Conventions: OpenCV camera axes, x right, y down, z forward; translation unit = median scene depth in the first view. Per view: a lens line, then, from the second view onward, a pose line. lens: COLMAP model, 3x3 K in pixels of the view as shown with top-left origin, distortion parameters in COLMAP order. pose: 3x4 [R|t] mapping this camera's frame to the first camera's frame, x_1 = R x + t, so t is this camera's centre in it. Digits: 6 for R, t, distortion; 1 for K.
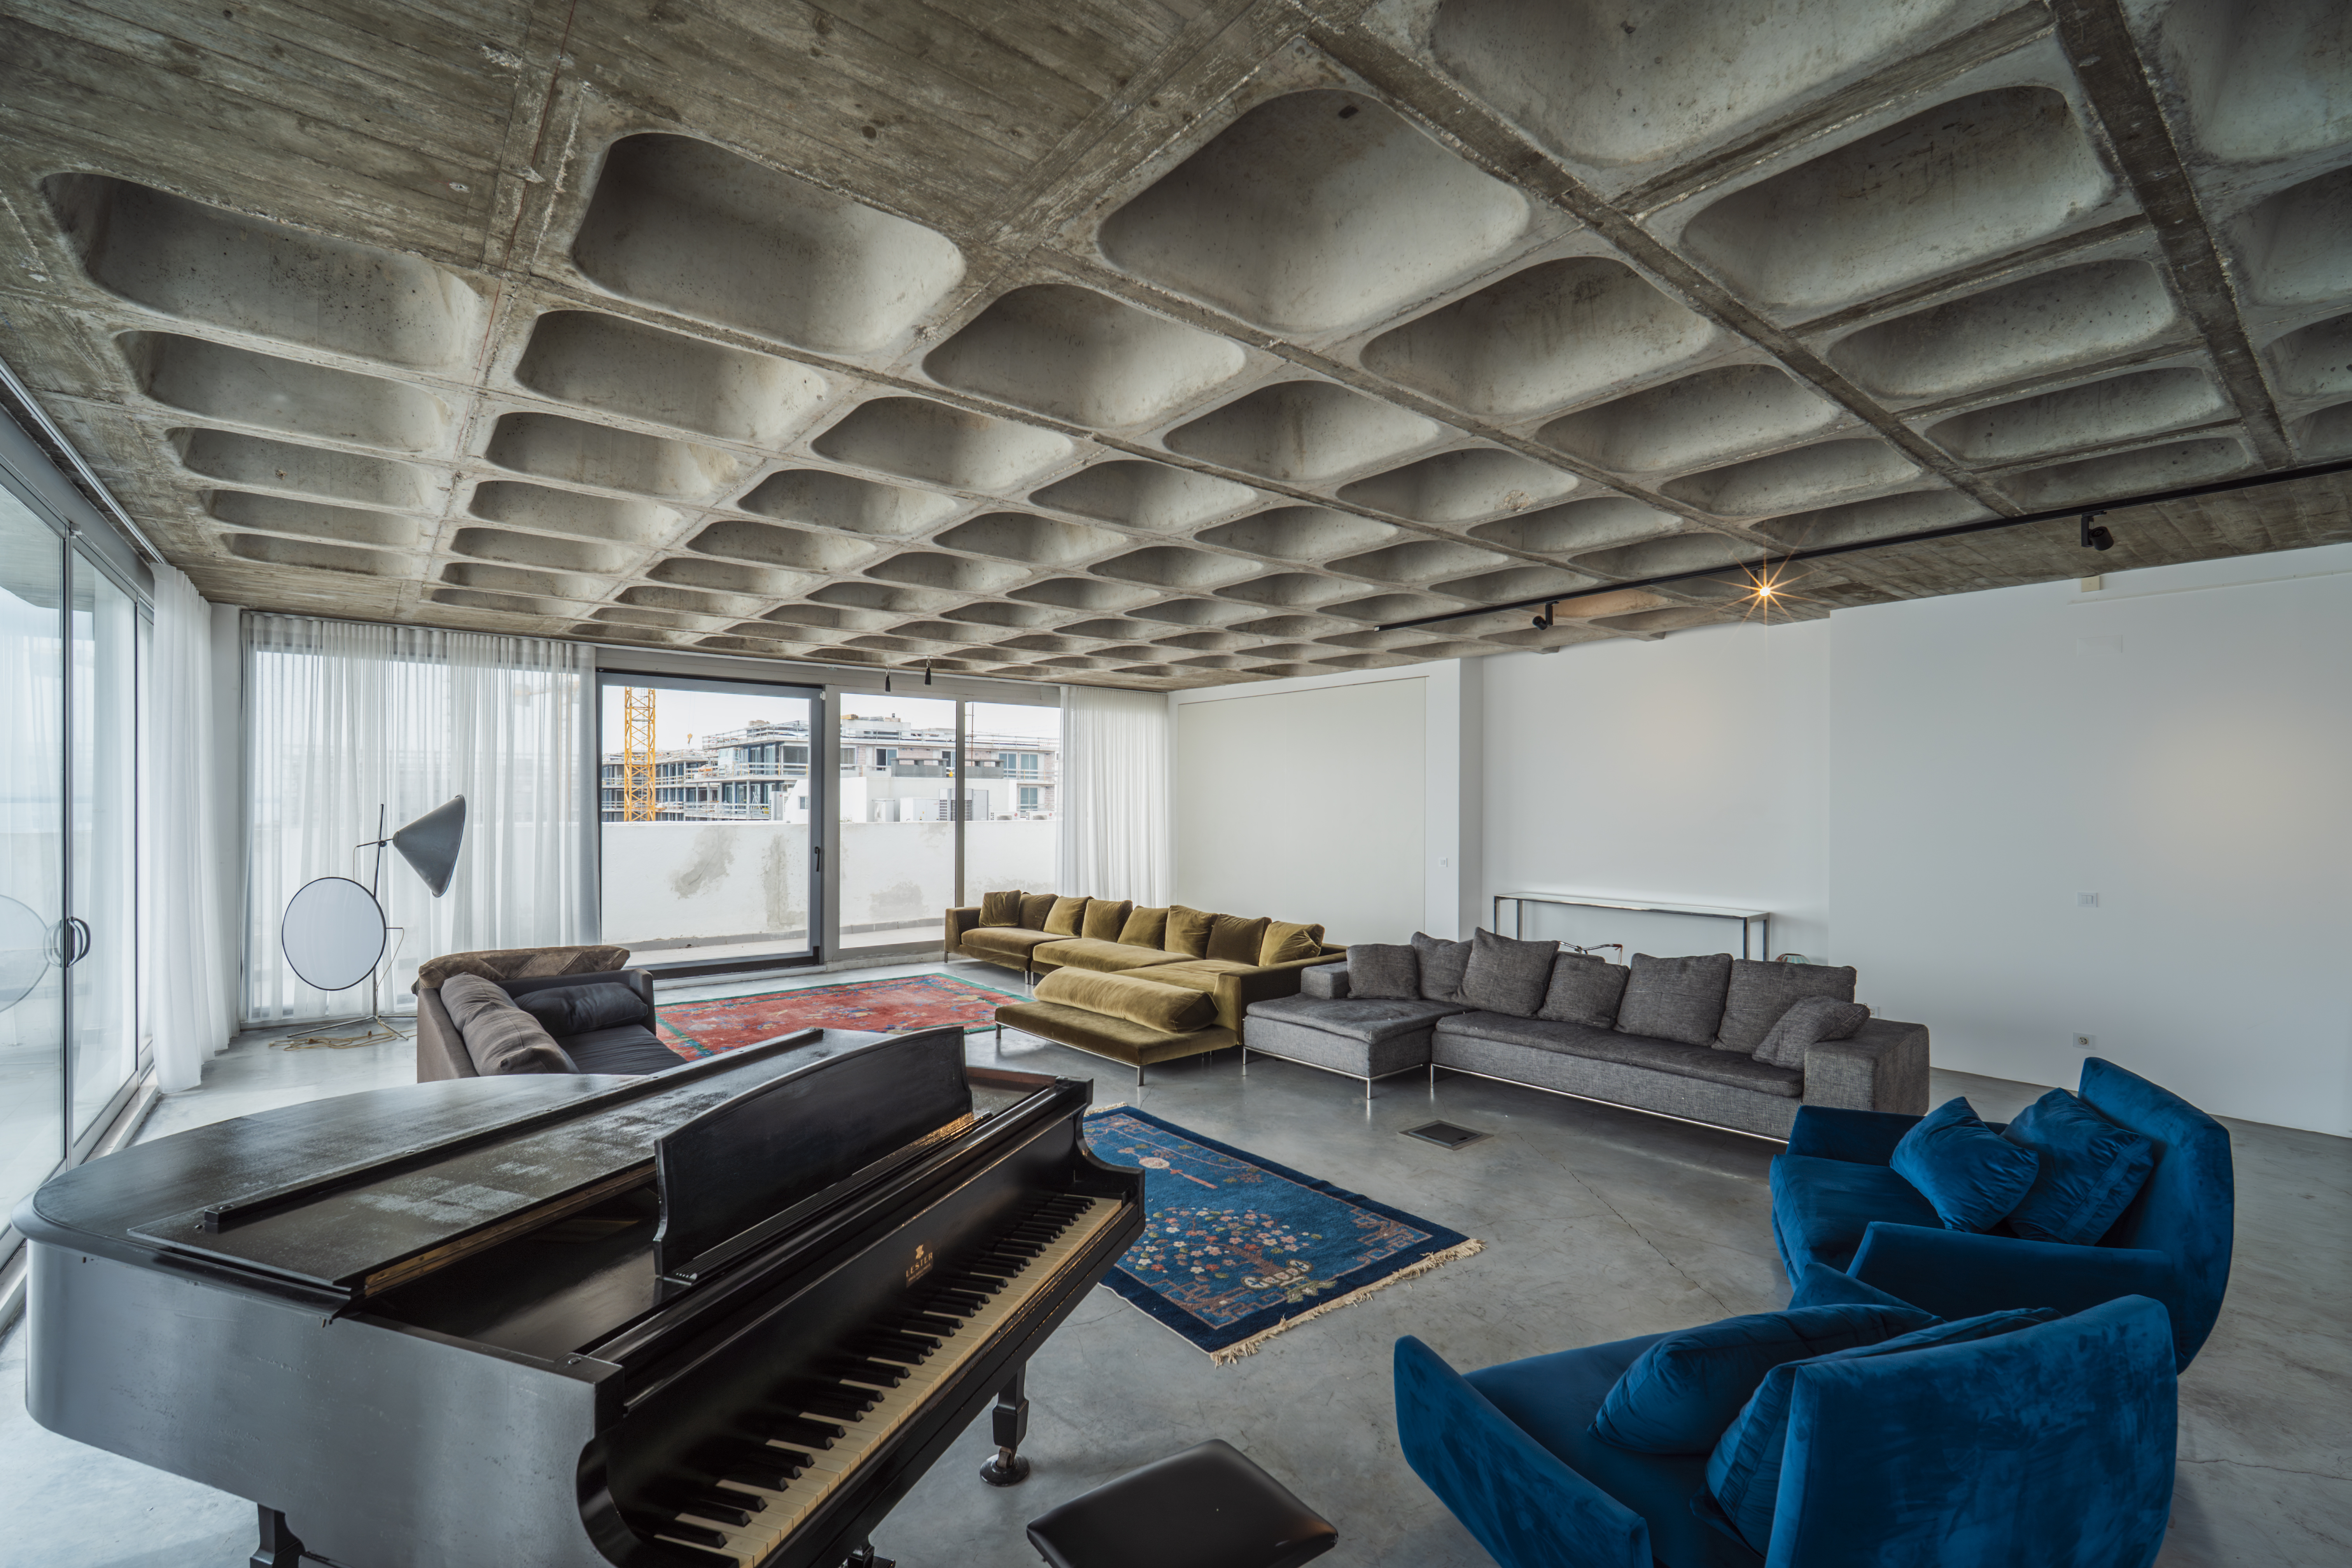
lens RADIAL K [[1018.6, 0, 1172.2], [0, 1018.6, 795.8], [0, 0, 1]] dist [-0.003099, 0.000087]
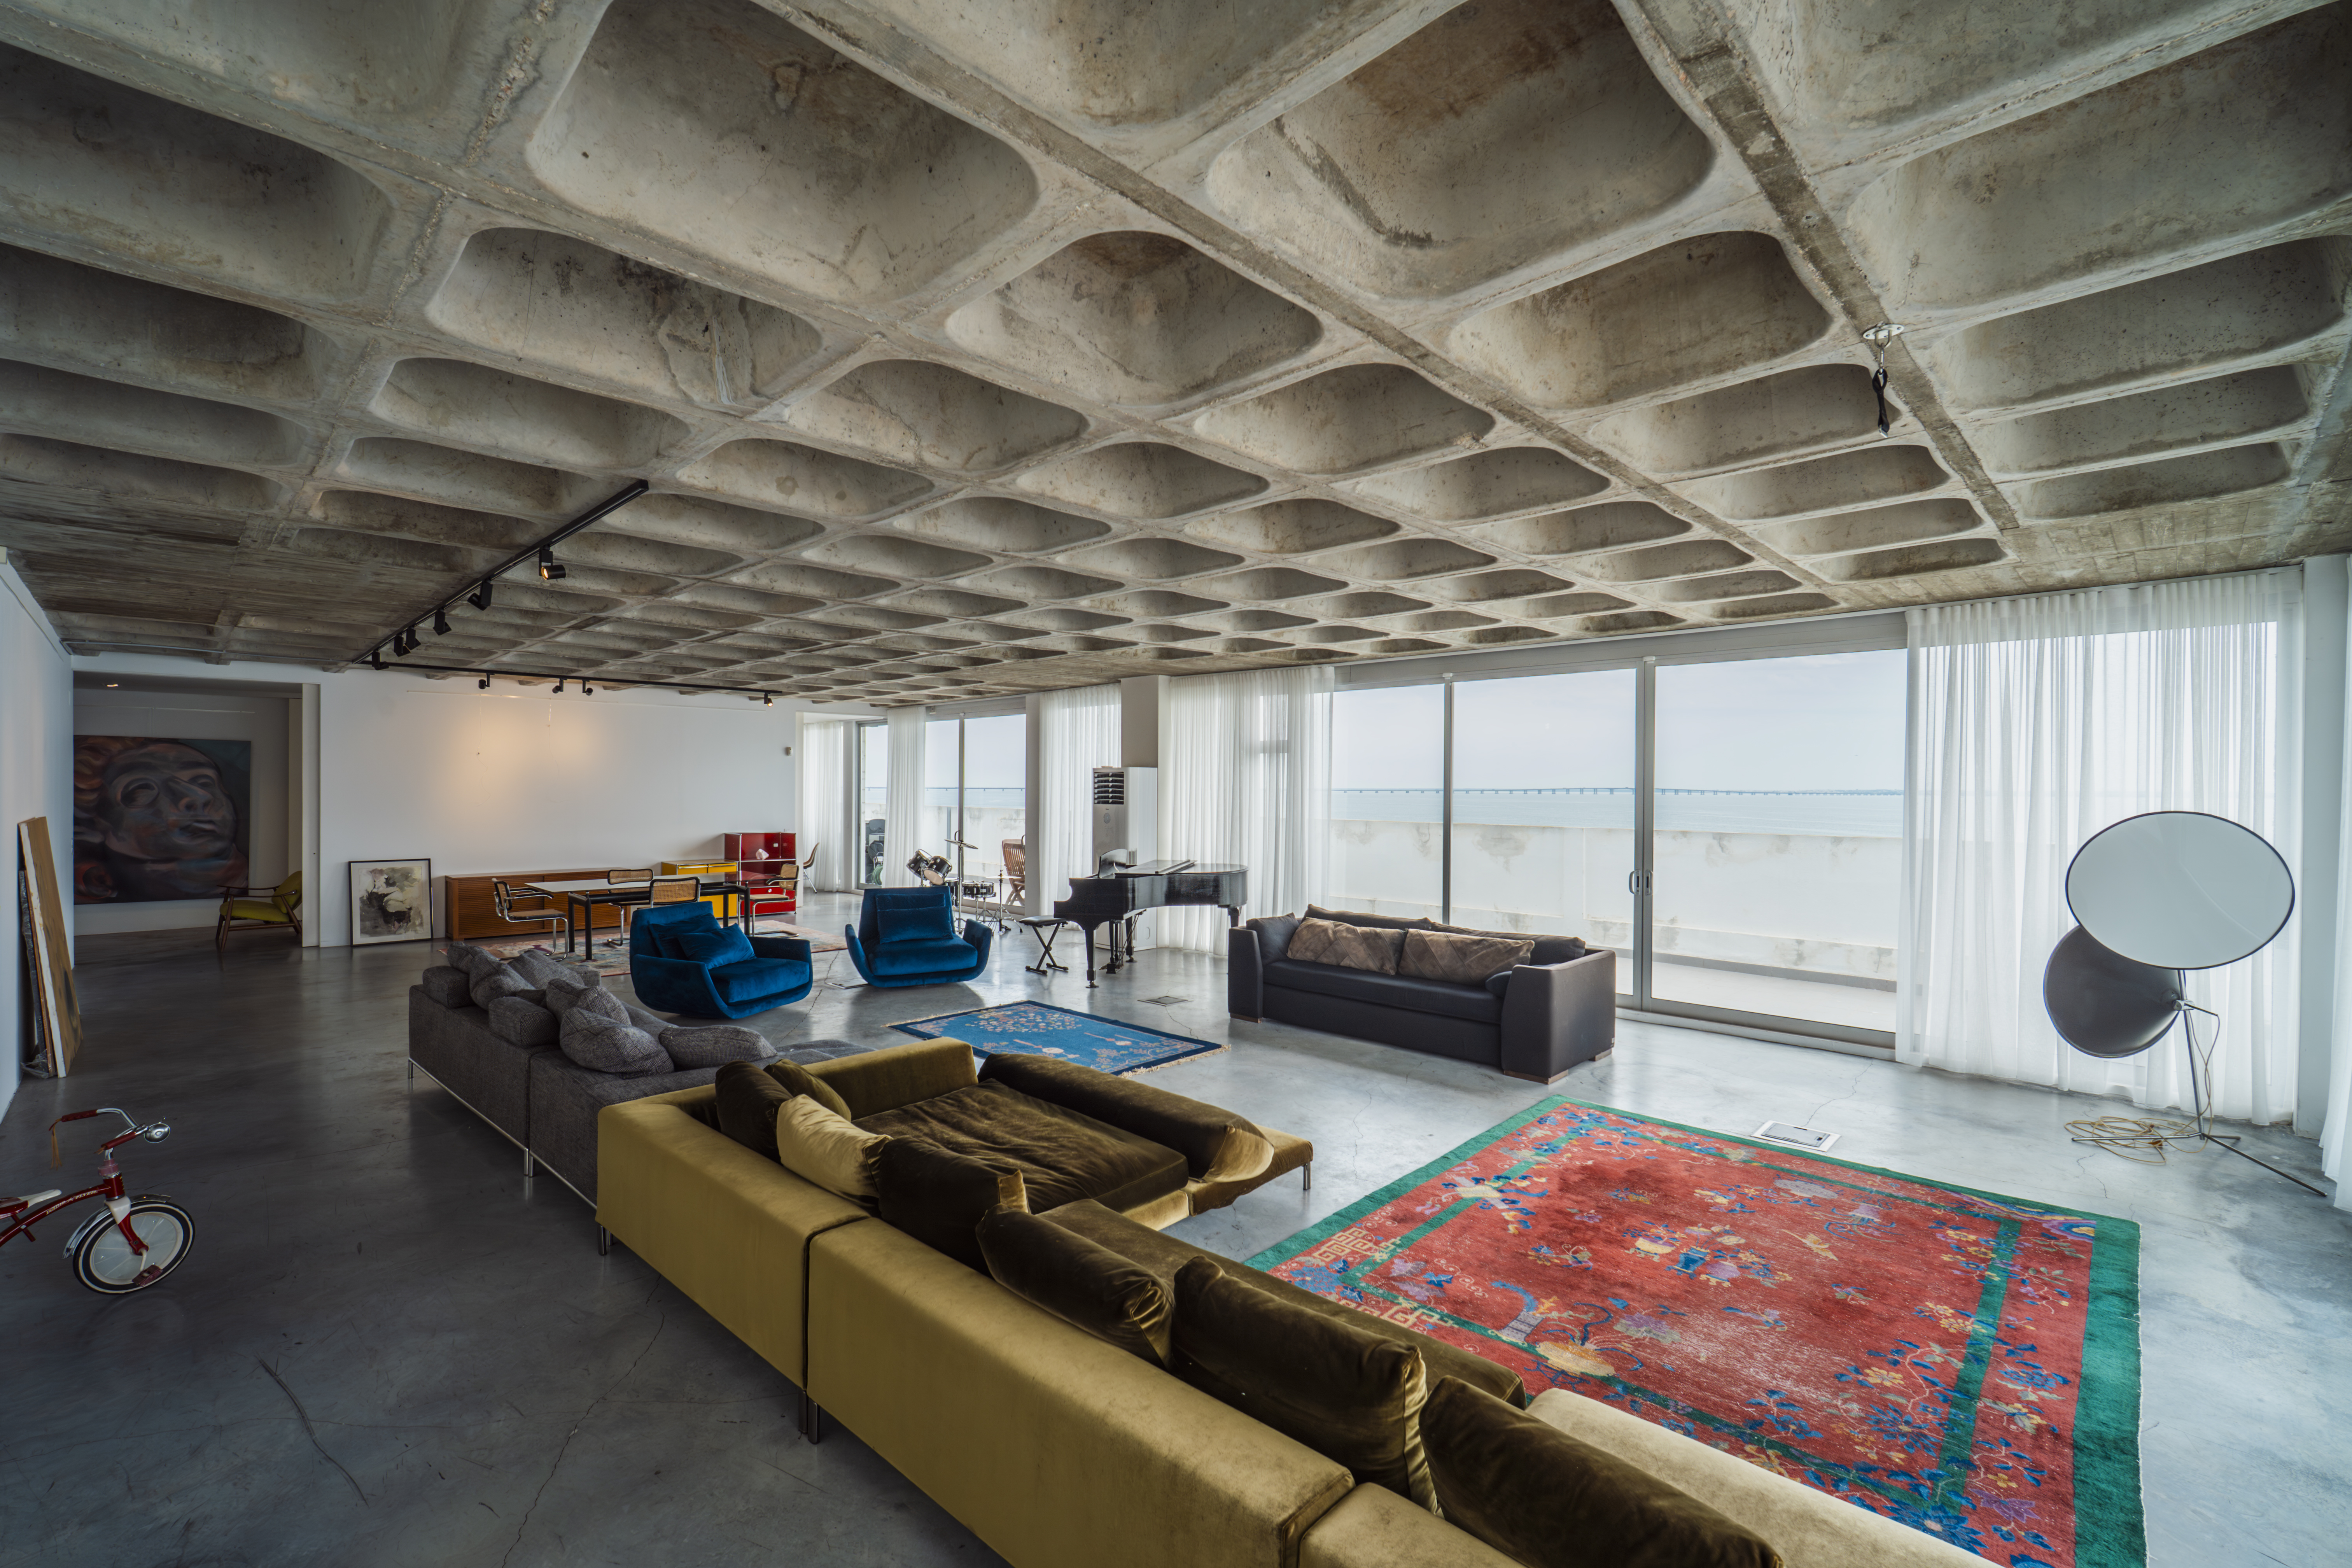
lens RADIAL K [[1017.6, 0, 1172.8], [0, 1017.6, 790.0], [0, 0, 1]] dist [-0.002119, 0.000120]
pose [[-0.992187, -0.004467, -0.124683, -0.003097], [-0.004581, 0.999989, 0.000633, -0.014904], [0.124679, 0.001200, -0.992196, 1.747107]]
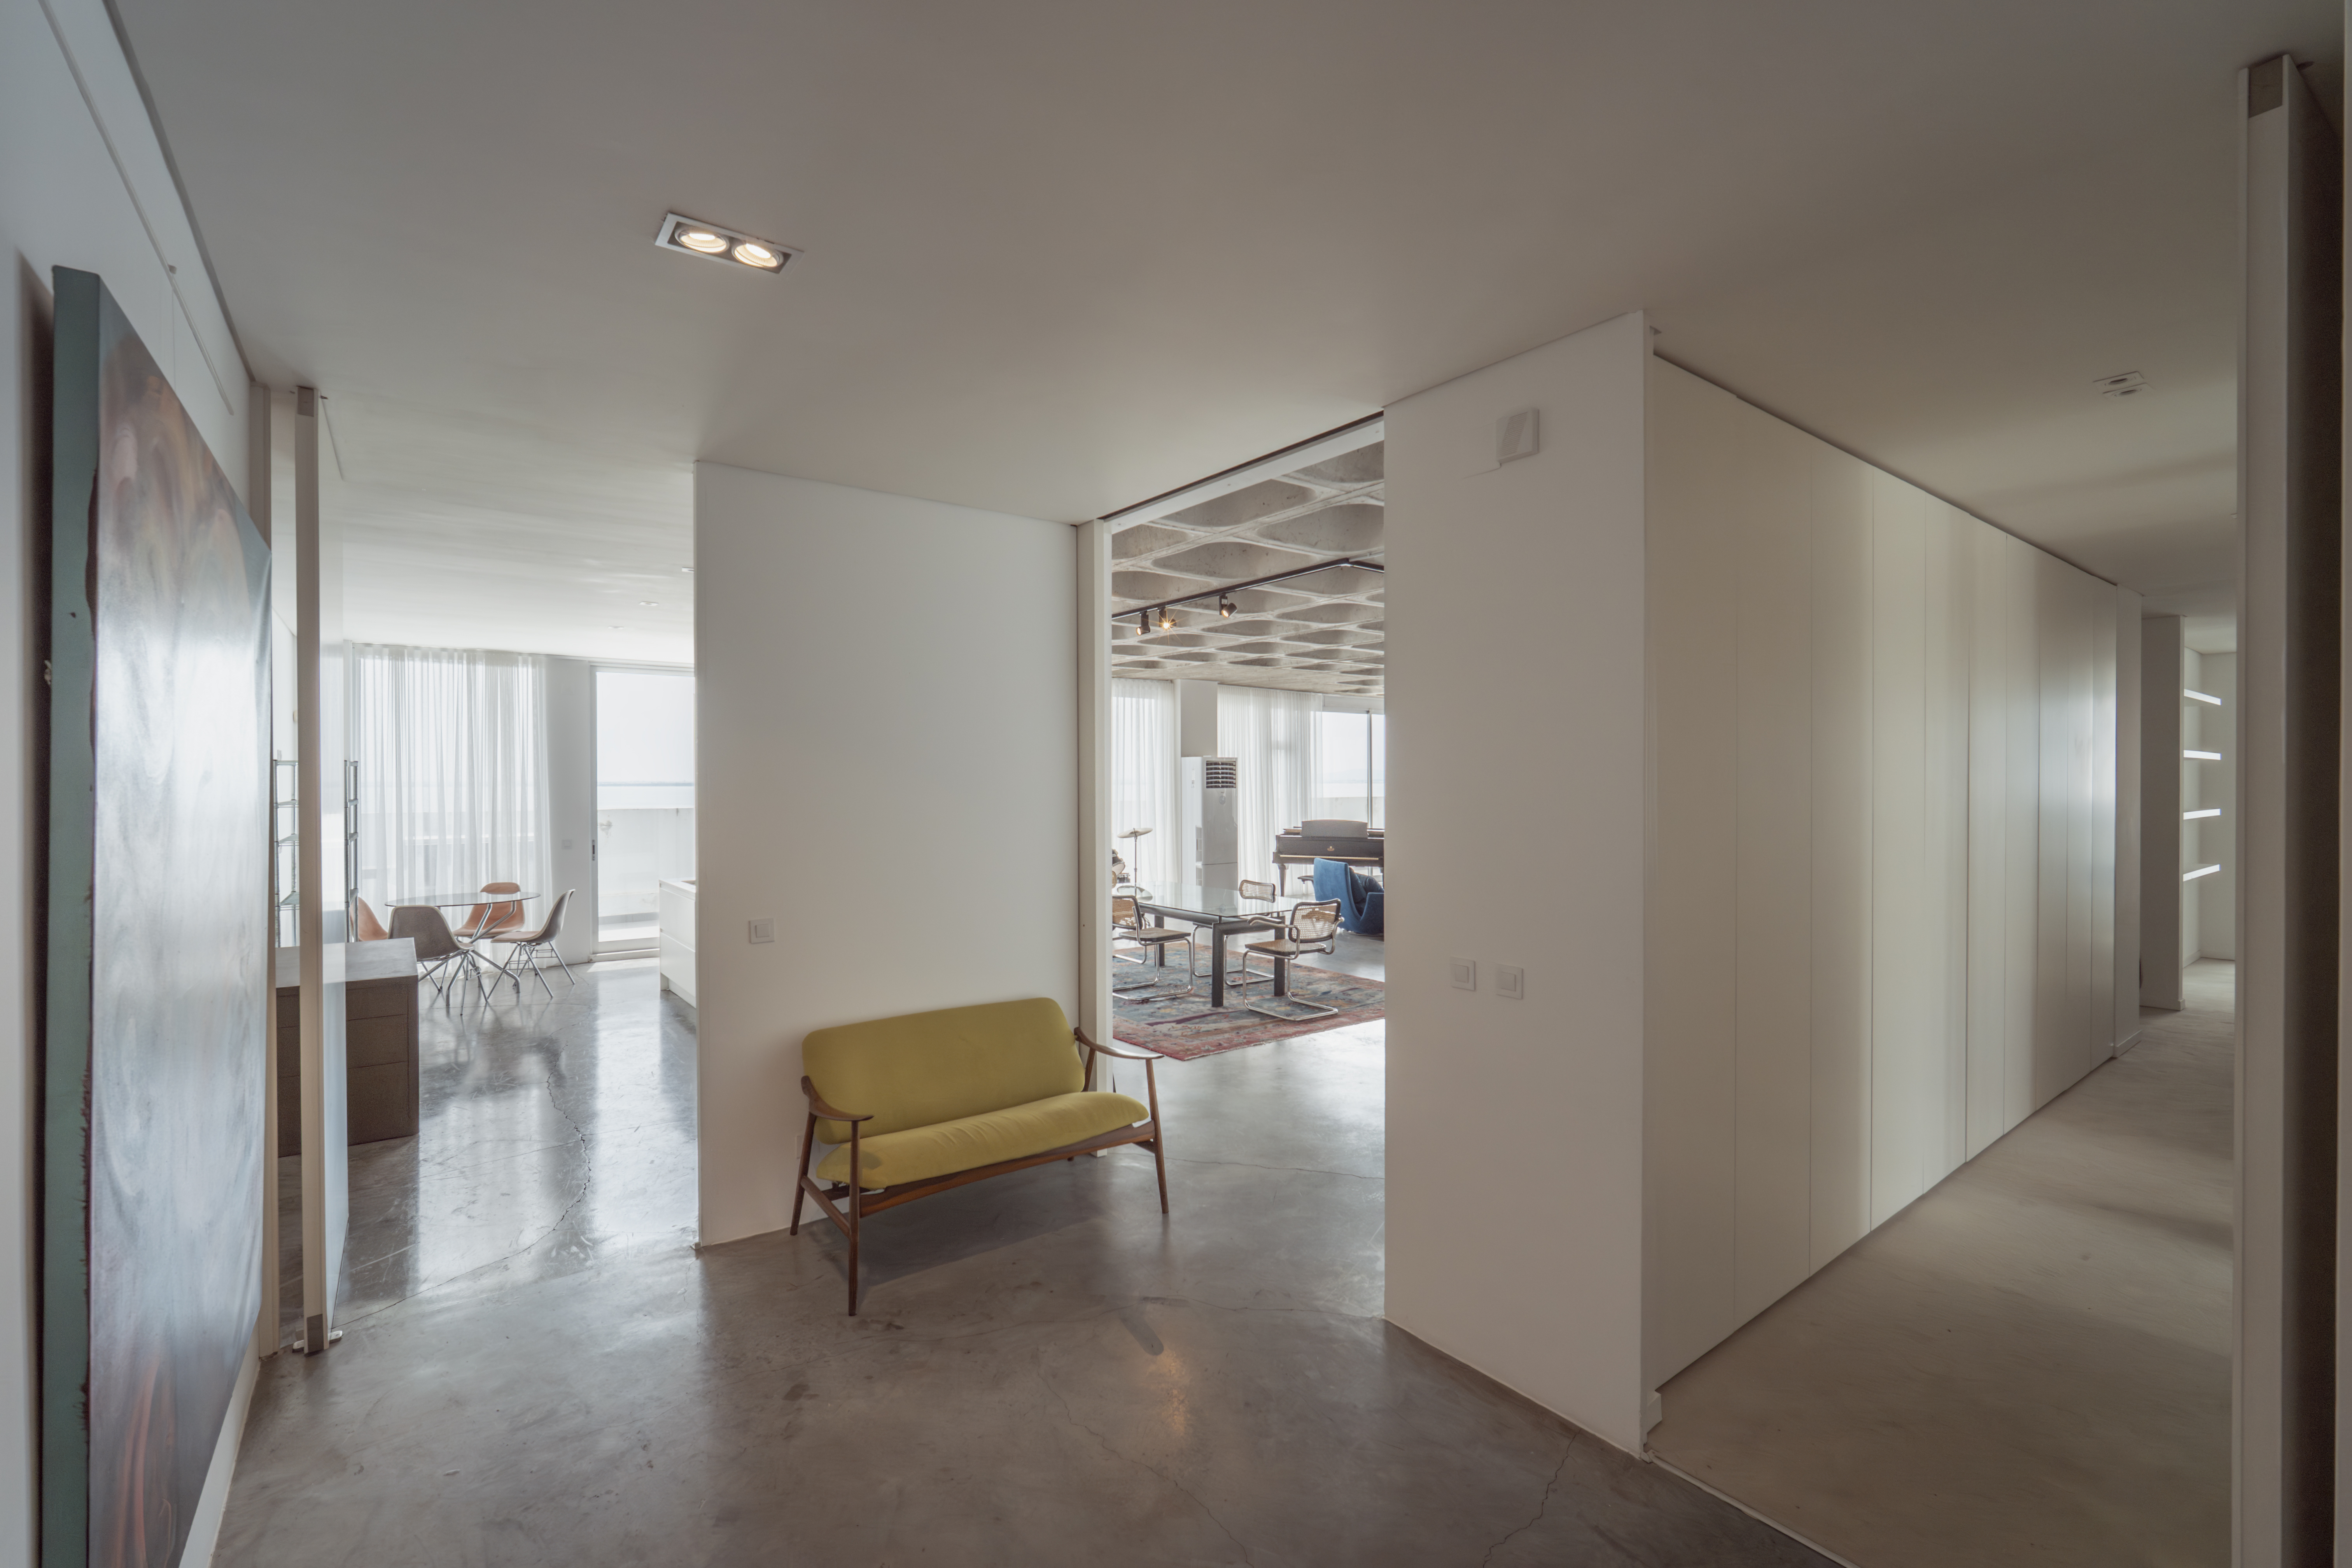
lens RADIAL K [[1023.9, 0, 1176.0], [0, 1023.9, 784.0], [0, 0, 1]] dist [-0.003348, -0.000156]
pose [[-0.022052, -0.000063, -0.999757, 1.887161], [0.009170, 0.999958, -0.000265, 0.002772], [0.999715, -0.009174, -0.022050, 0.028312]]
